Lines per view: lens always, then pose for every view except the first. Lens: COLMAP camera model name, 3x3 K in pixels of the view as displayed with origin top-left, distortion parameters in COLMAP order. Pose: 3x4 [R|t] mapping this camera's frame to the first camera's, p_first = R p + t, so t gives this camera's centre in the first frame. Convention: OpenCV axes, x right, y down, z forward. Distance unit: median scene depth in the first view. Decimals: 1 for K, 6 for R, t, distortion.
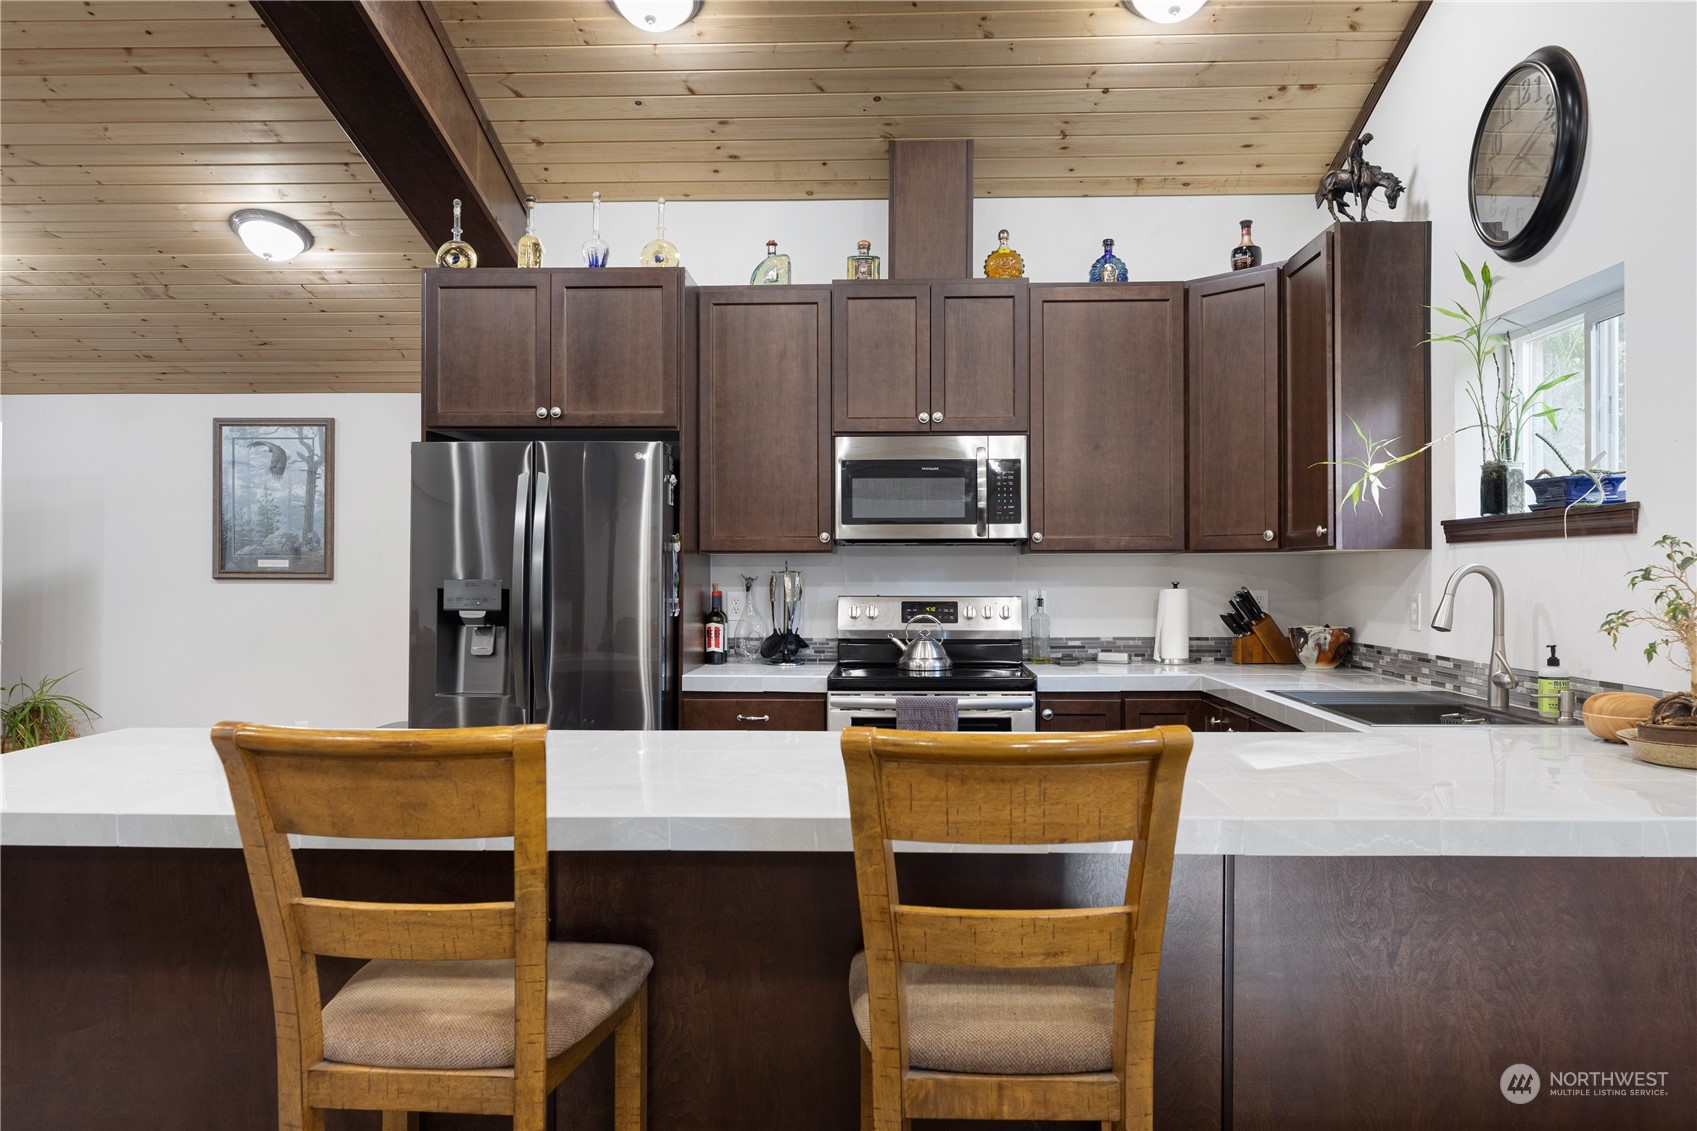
lens RADIAL K [[1221.7, 0, 850.2], [0, 1221.7, 567.2], [0, 0, 1]] dist [-0.001151, -0.000238]
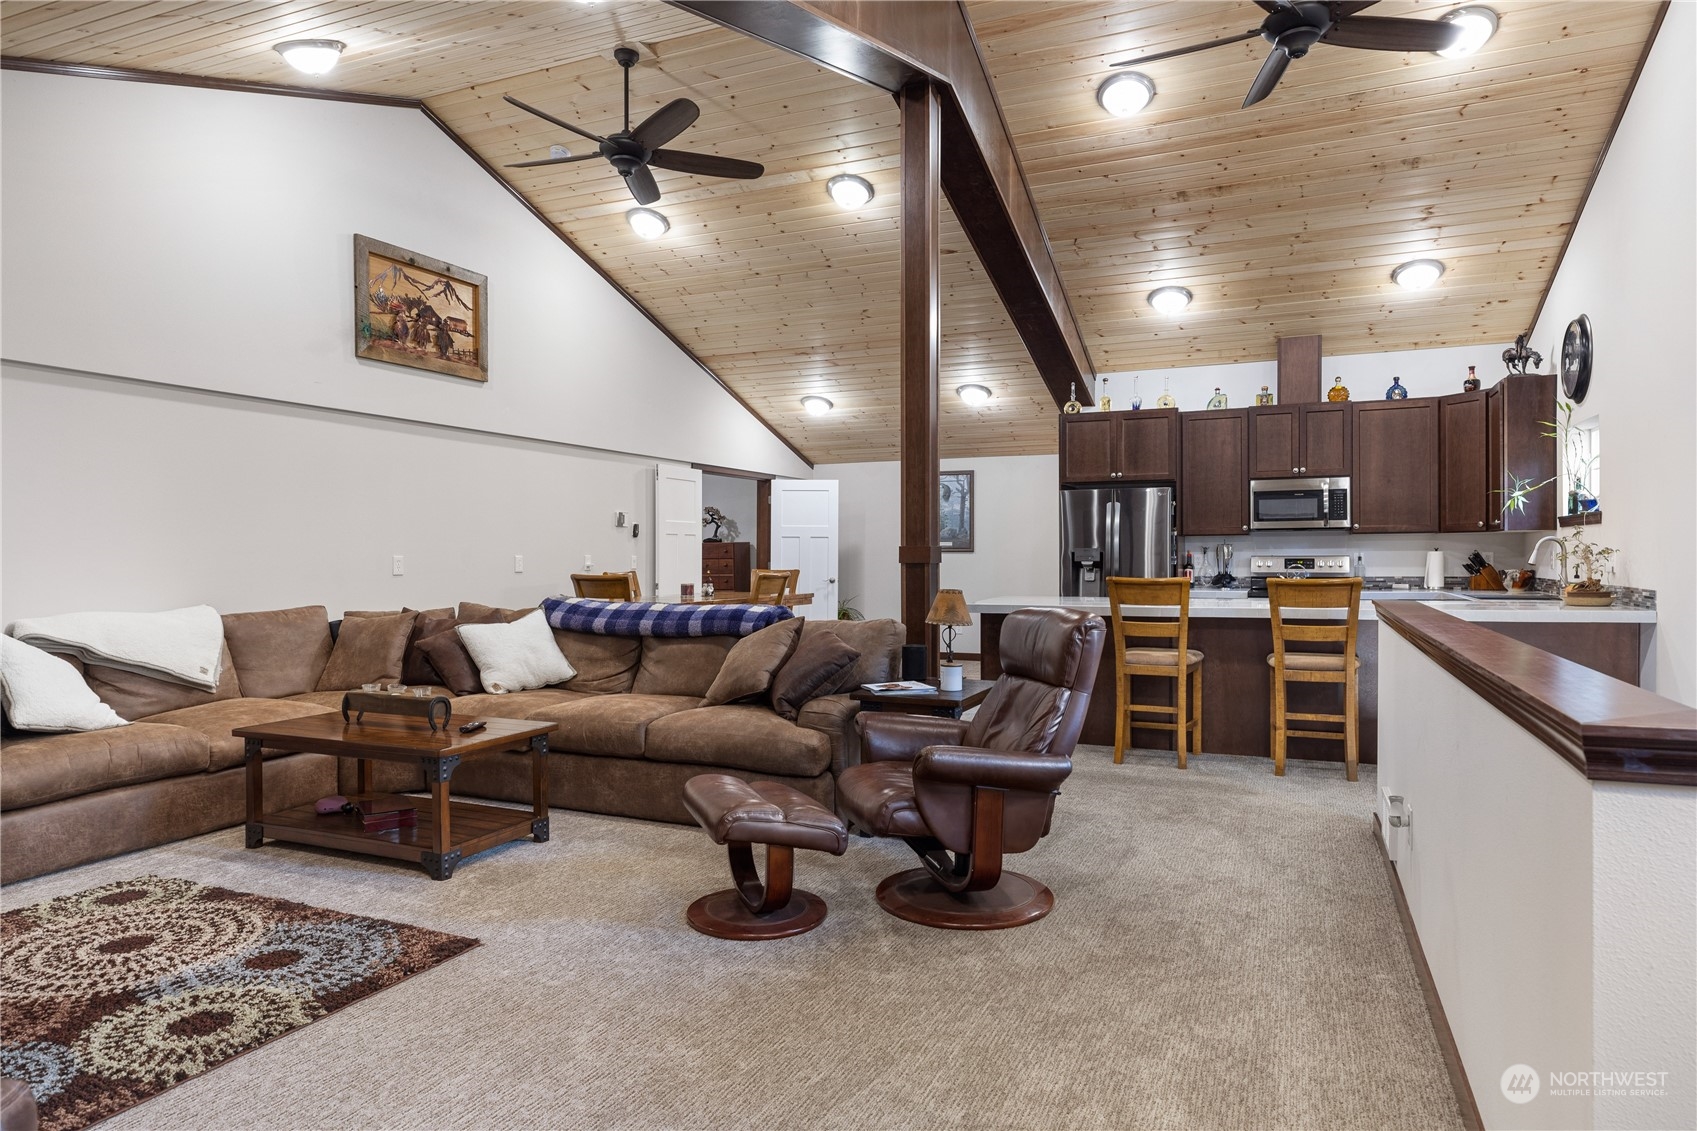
lens RADIAL K [[1022.6, 0, 844.6], [0, 1022.6, 561.7], [0, 0, 1]] dist [0.000950, 0.001059]
pose [[0.933444, -0.002531, -0.358713, -0.033021], [0.006781, 0.999921, 0.010591, 0.010787], [0.358658, -0.012318, 0.933388, -0.910248]]
